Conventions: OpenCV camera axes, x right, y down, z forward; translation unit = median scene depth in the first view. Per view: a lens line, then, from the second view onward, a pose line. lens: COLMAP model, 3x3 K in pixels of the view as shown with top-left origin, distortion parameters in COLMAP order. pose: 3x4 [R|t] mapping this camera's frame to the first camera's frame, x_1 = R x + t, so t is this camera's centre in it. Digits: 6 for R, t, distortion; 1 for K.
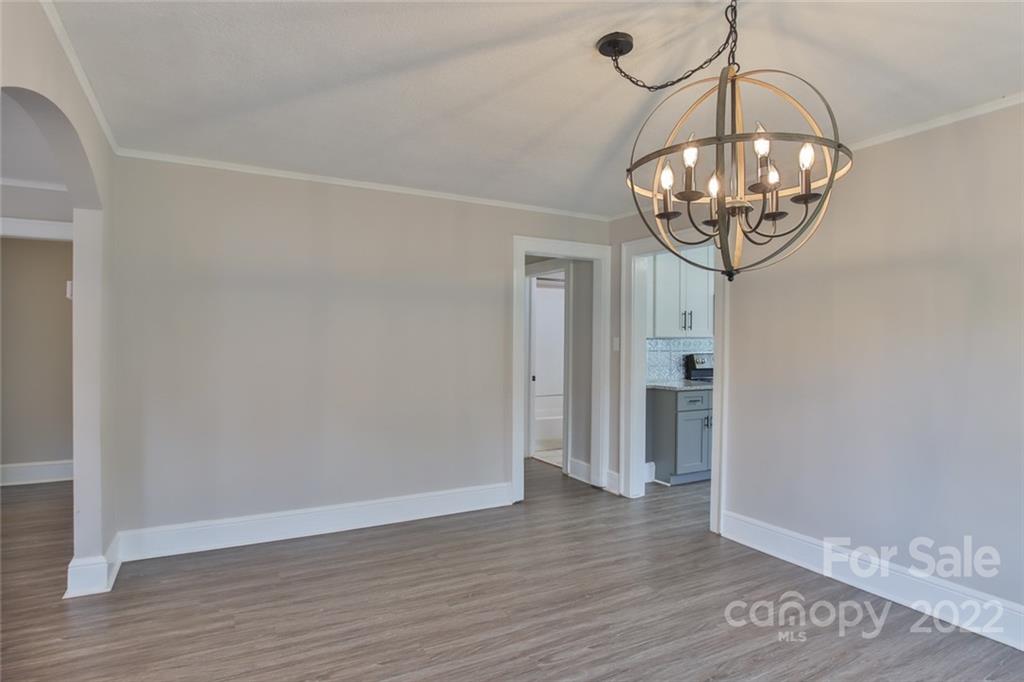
lens RADIAL K [[562.9, 0, 512.0], [0, 562.9, 341.0], [0, 0, 1]] dist [0.000297, 0.000179]
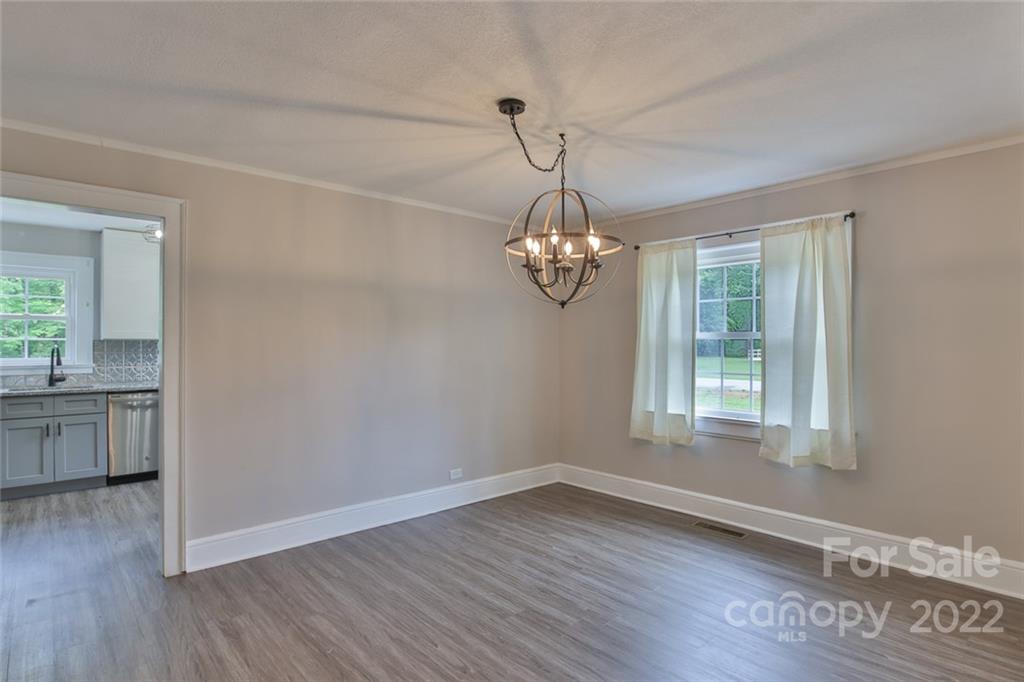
lens RADIAL K [[562.9, 0, 512.0], [0, 562.9, 341.0], [0, 0, 1]] dist [0.000297, 0.000179]
pose [[-0.229348, -0.003722, 0.973337, -0.821666], [0.008601, 0.999946, 0.005851, -0.012247], [-0.973306, 0.009714, -0.229304, 1.020364]]
